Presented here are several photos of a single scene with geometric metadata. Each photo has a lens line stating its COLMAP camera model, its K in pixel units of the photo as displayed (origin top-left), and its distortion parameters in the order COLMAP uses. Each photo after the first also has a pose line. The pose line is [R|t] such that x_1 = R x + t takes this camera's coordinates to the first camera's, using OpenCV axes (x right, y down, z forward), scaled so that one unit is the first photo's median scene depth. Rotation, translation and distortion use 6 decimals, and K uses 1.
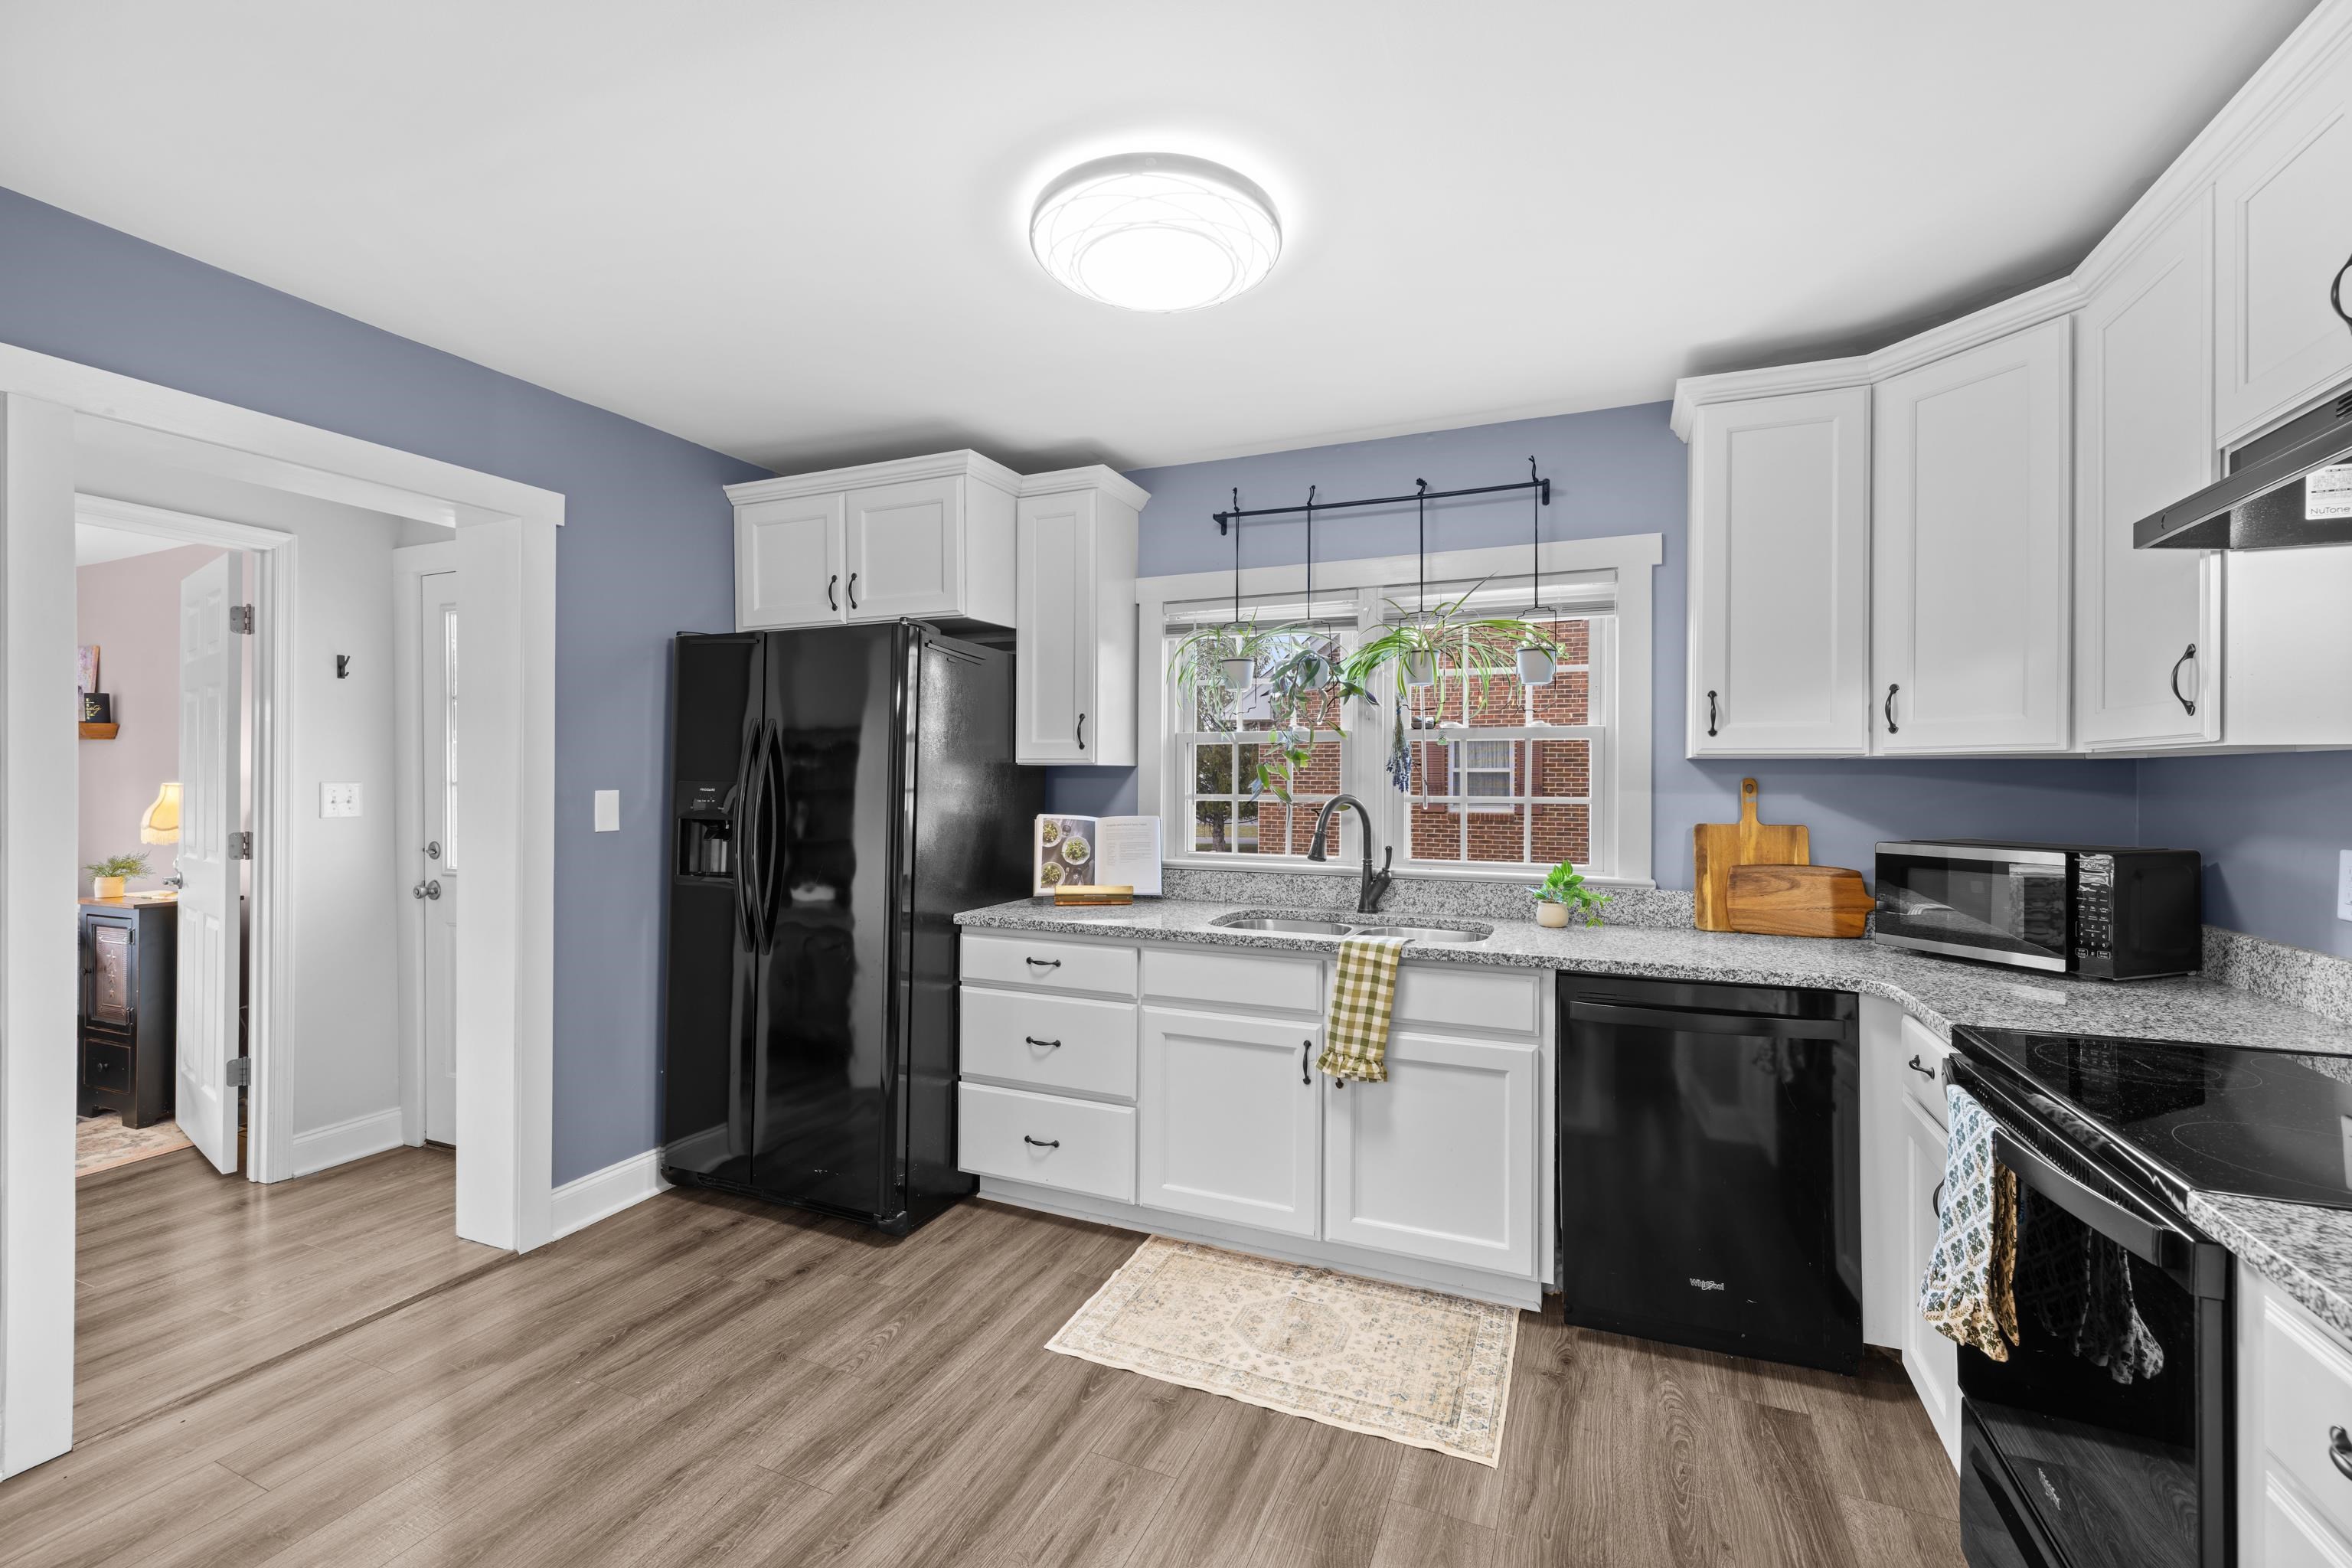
lens RADIAL K [[990.1, 0, 1190.4], [0, 990.1, 784.7], [0, 0, 1]] dist [0.000902, -0.000471]
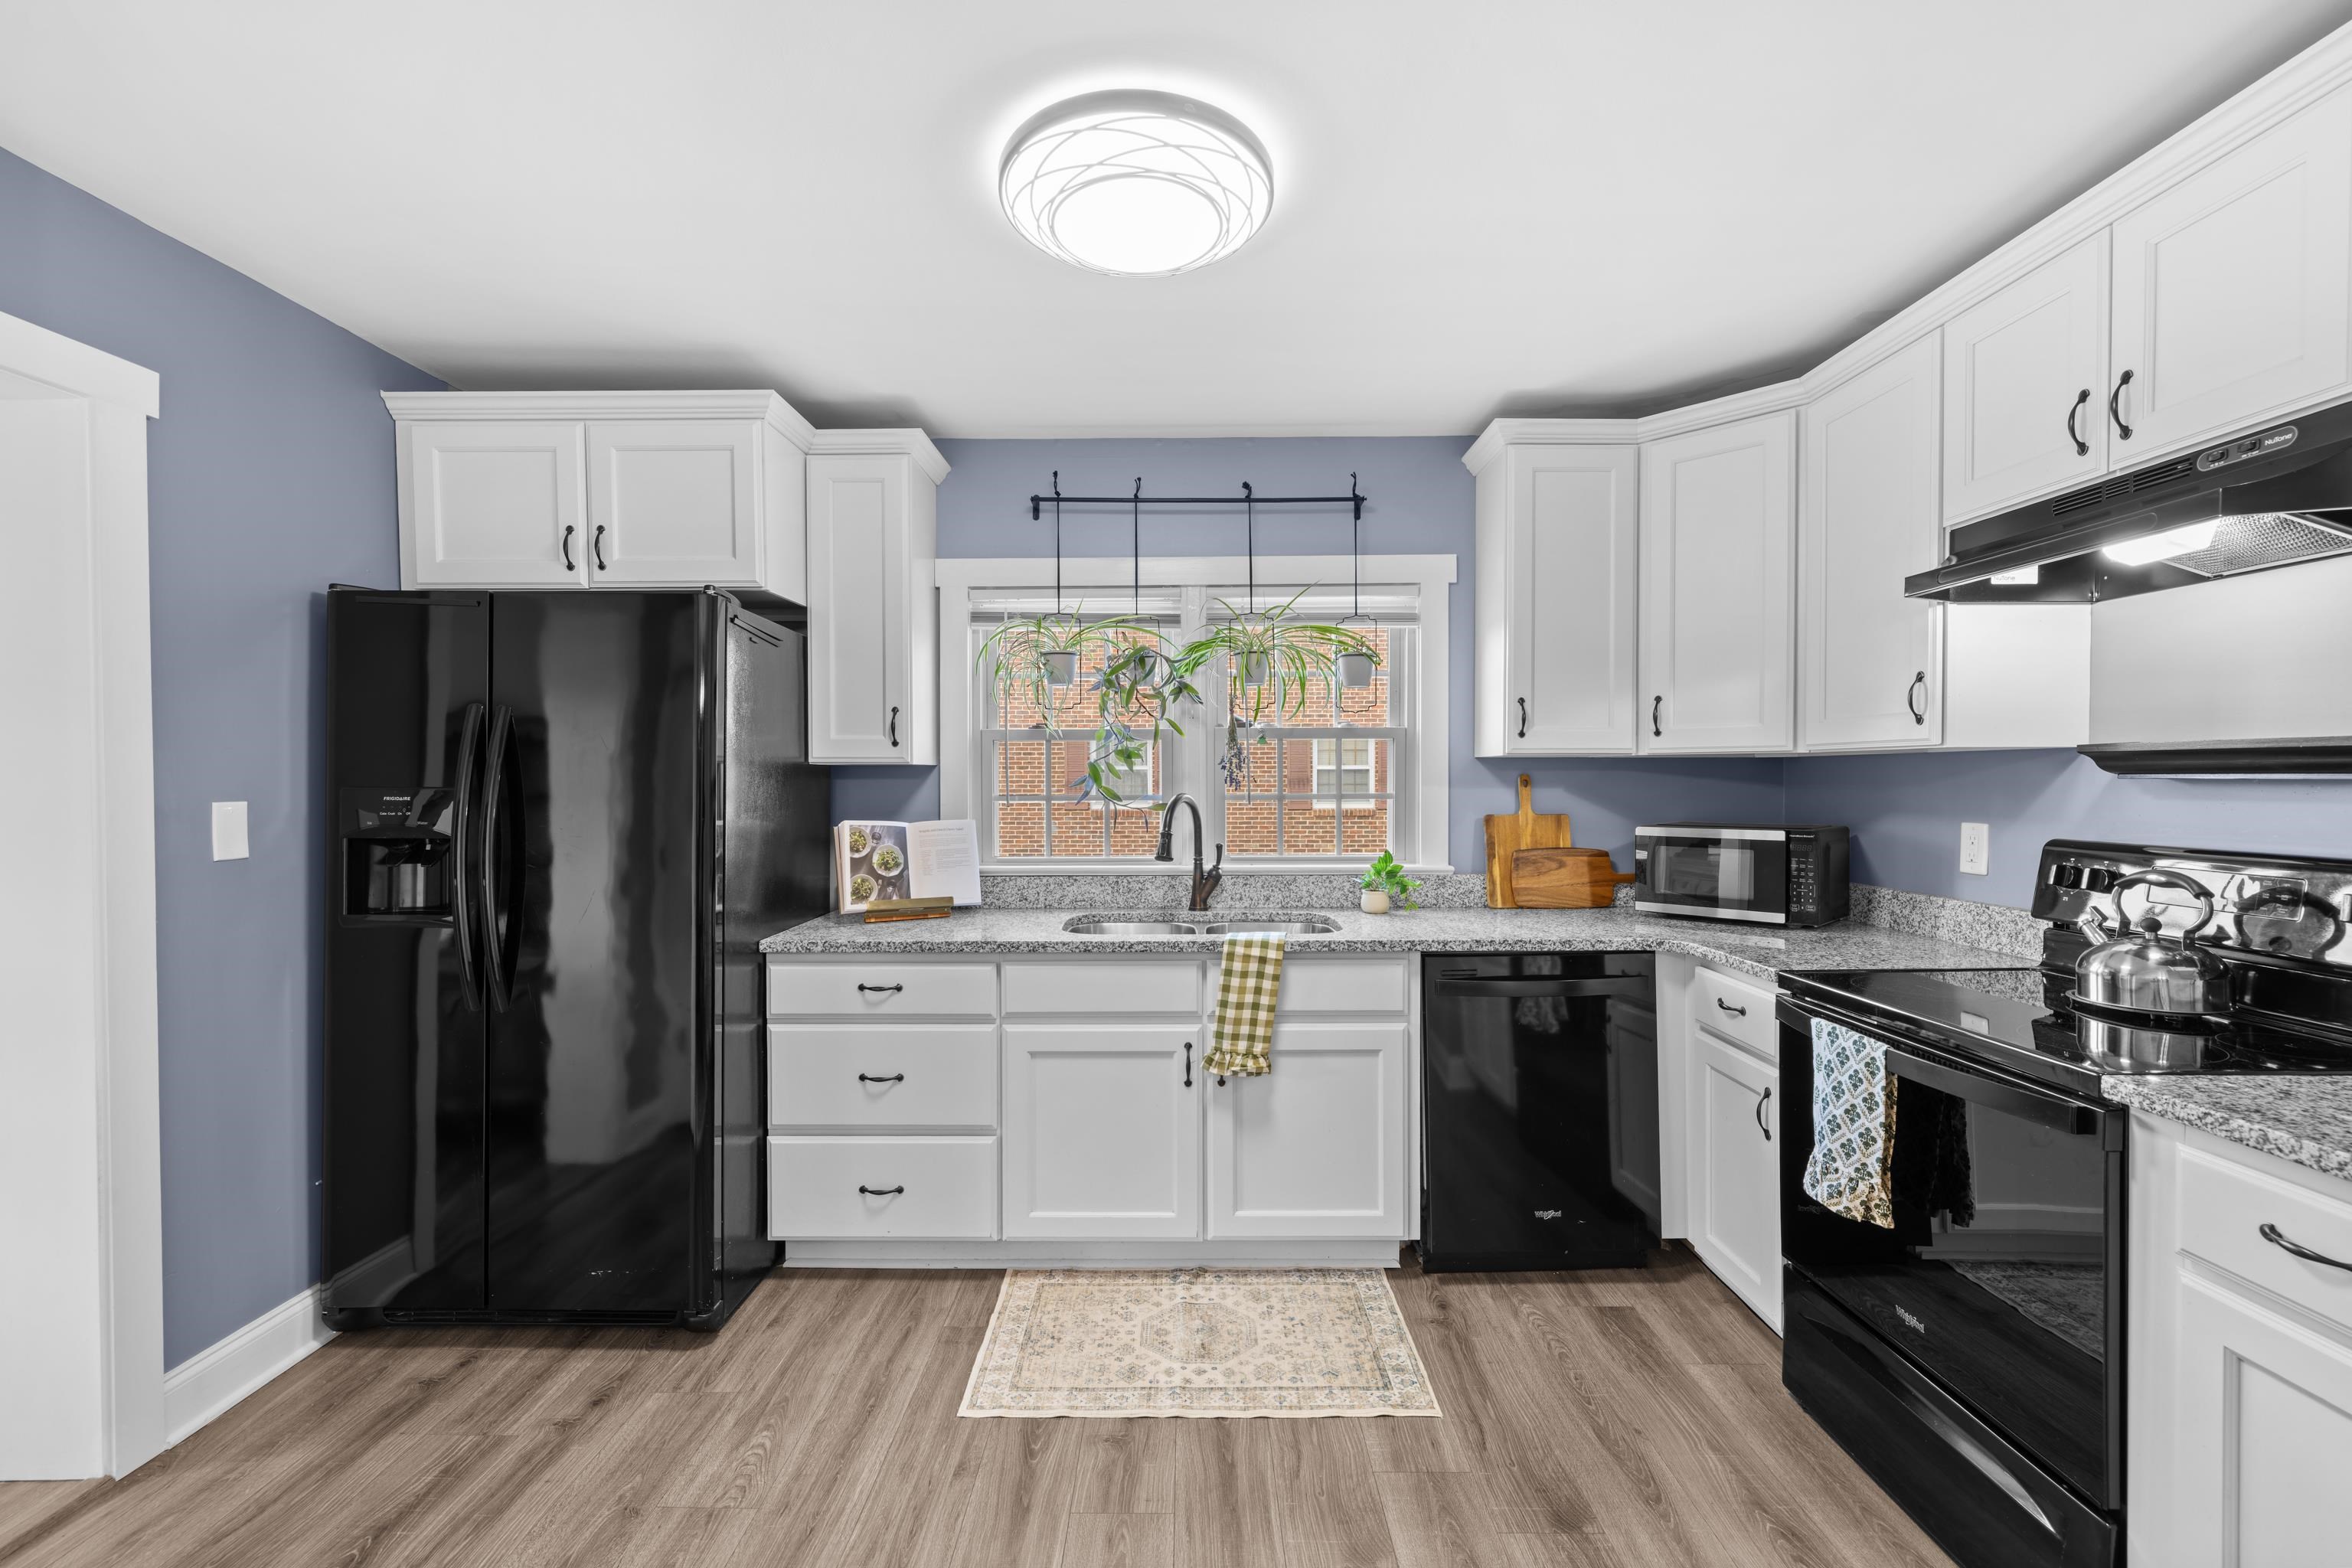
lens RADIAL K [[990.1, 0, 1182.3], [0, 990.1, 801.3], [0, 0, 1]] dist [0.000902, -0.000471]
pose [[0.922495, -0.017066, 0.385633, -0.254079], [0.010123, 0.999748, 0.020026, -0.002243], [-0.385877, -0.014570, 0.922435, 0.089643]]
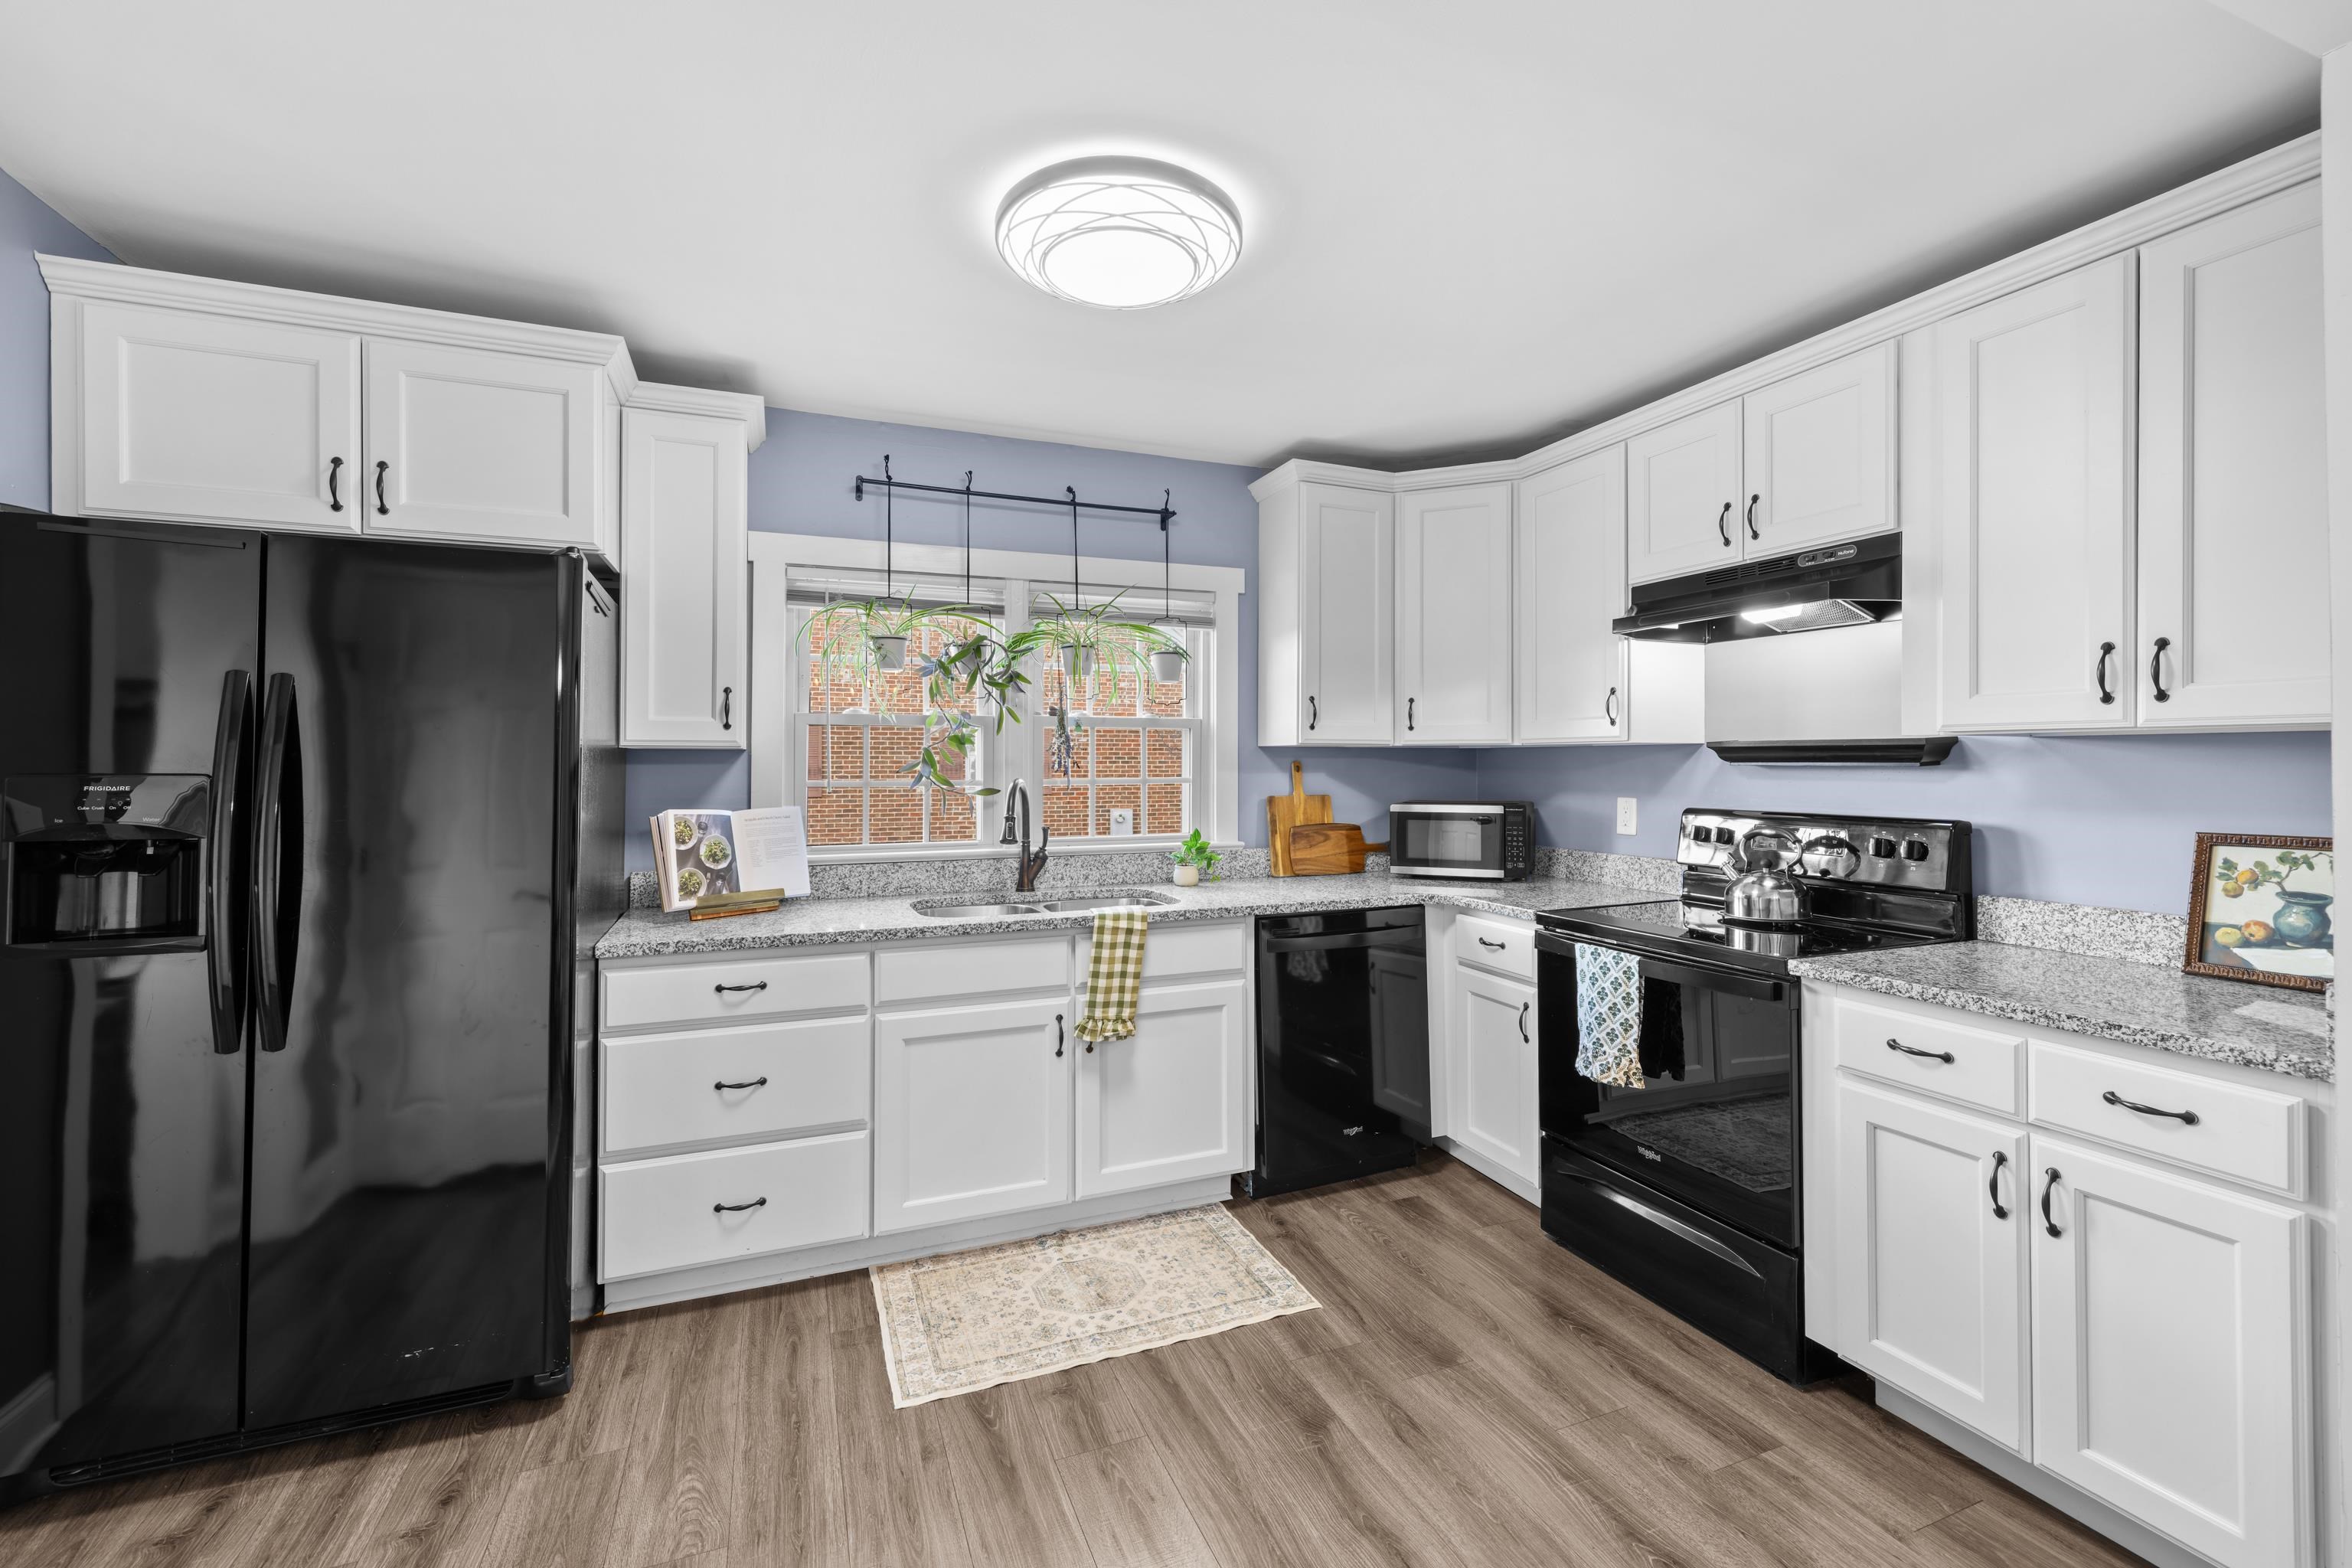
lens RADIAL K [[990.1, 0, 1186.6], [0, 990.1, 765.0], [0, 0, 1]] dist [0.000902, -0.000471]
pose [[0.702344, -0.007014, 0.711803, -0.506990], [0.008629, 0.999962, 0.001339, -0.004363], [-0.711785, 0.005202, 0.702378, 0.164346]]
